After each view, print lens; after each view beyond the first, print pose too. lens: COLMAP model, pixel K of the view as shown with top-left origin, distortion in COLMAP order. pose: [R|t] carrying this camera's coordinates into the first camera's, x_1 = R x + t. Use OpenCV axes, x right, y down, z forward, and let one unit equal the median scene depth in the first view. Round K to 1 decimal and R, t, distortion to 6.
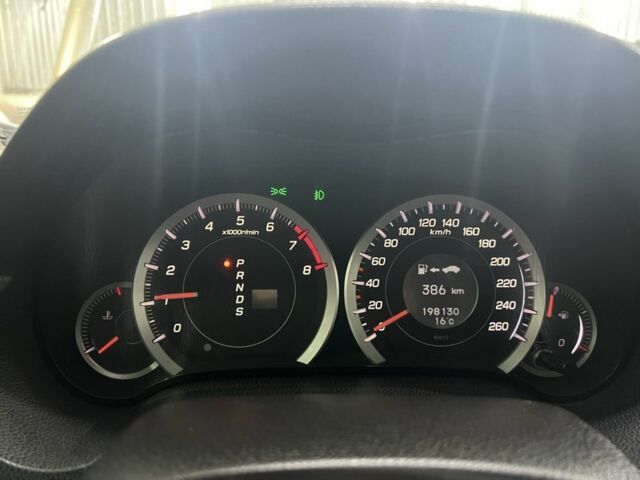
lens RADIAL K [[484.4, 0, 321.6], [0, 484.4, 239.5], [0, 0, 1]] dist [0.051448, -0.060141]
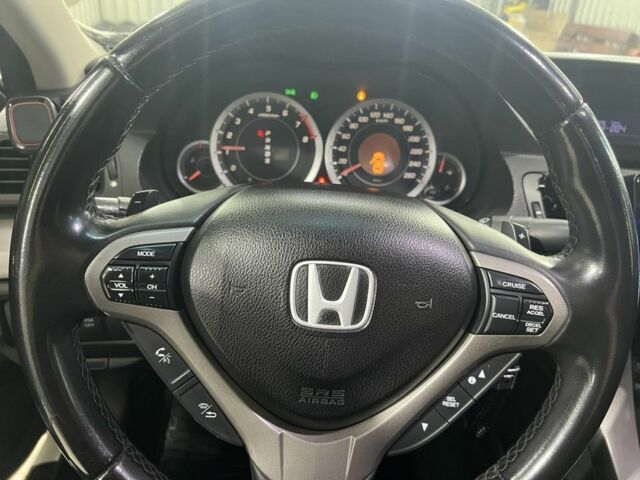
lens RADIAL K [[484.4, 0, 321.6], [0, 484.4, 239.5], [0, 0, 1]] dist [0.051448, -0.060141]
pose [[0.998855, 0.039191, 0.027440, -0.005699], [-0.043942, 0.978349, 0.202245, 0.061145], [-0.018919, -0.203219, 0.978951, -0.827402]]
